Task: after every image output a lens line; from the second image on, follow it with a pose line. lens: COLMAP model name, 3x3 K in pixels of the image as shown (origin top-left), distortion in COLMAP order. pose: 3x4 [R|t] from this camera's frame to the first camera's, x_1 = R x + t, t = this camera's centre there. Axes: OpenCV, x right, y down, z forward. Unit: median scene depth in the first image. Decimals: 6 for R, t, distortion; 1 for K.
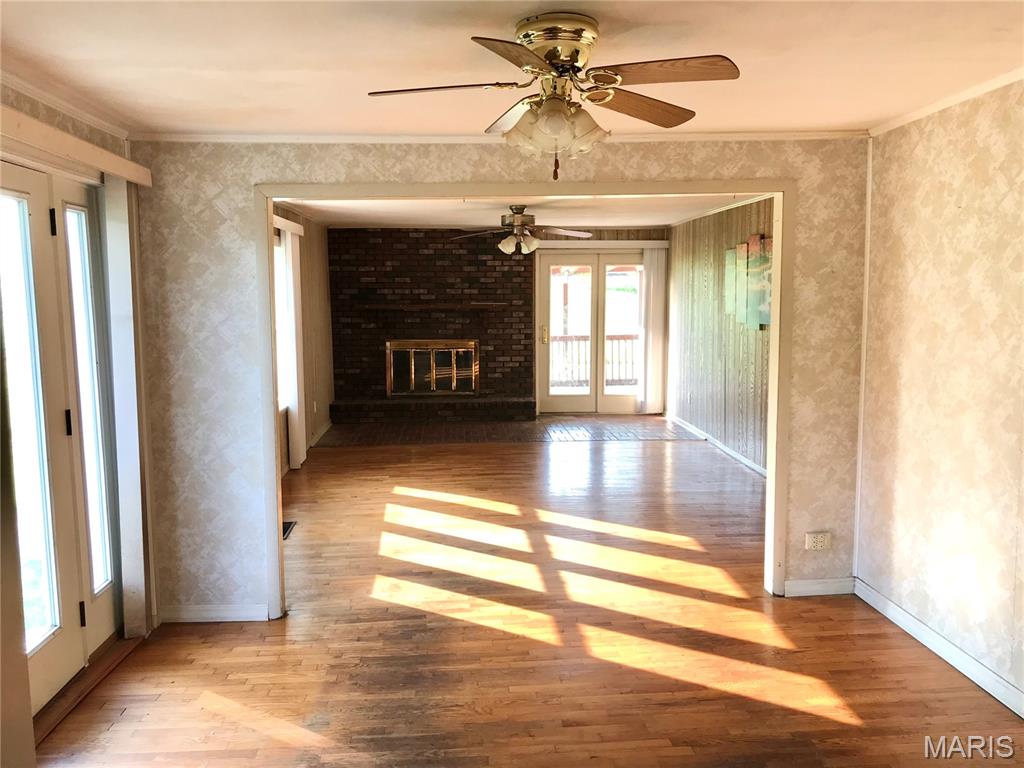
lens RADIAL K [[834.1, 0, 518.8], [0, 834.1, 382.3], [0, 0, 1]] dist [0.133182, -0.384438]
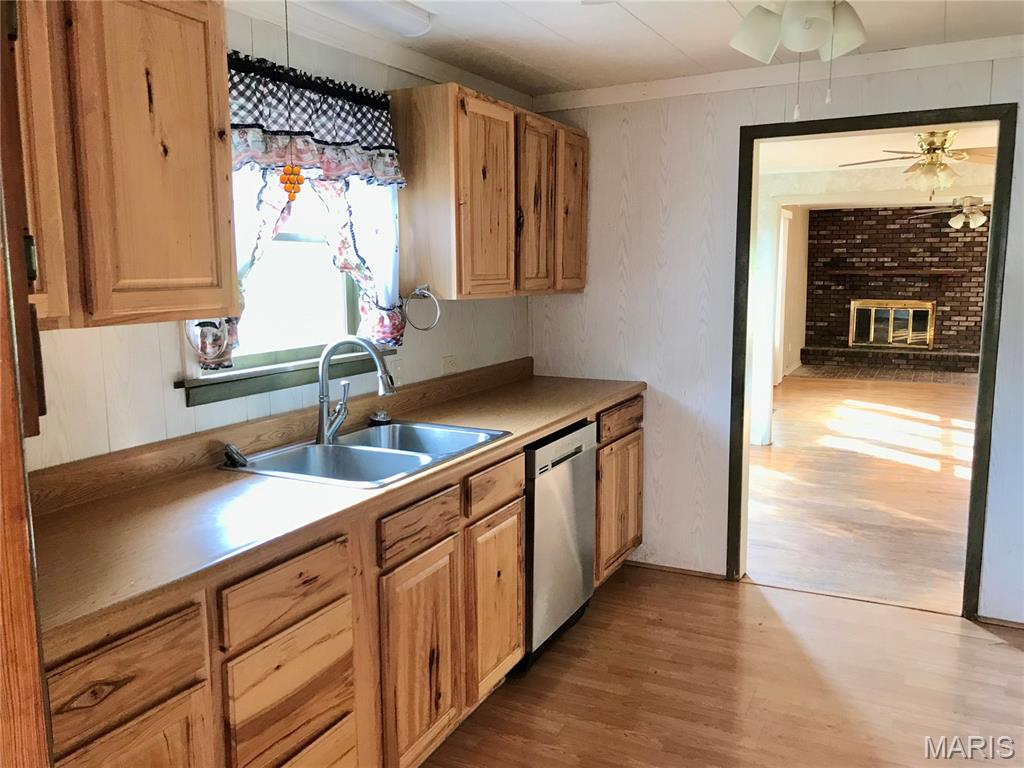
lens RADIAL K [[845.4, 0, 512.6], [0, 845.4, 378.2], [0, 0, 1]] dist [0.007029, 0.023596]
pose [[0.853959, 0.072437, -0.515274, 0.066137], [-0.058548, 0.997350, 0.043177, 0.040361], [0.517036, -0.006704, 0.855937, -0.323138]]
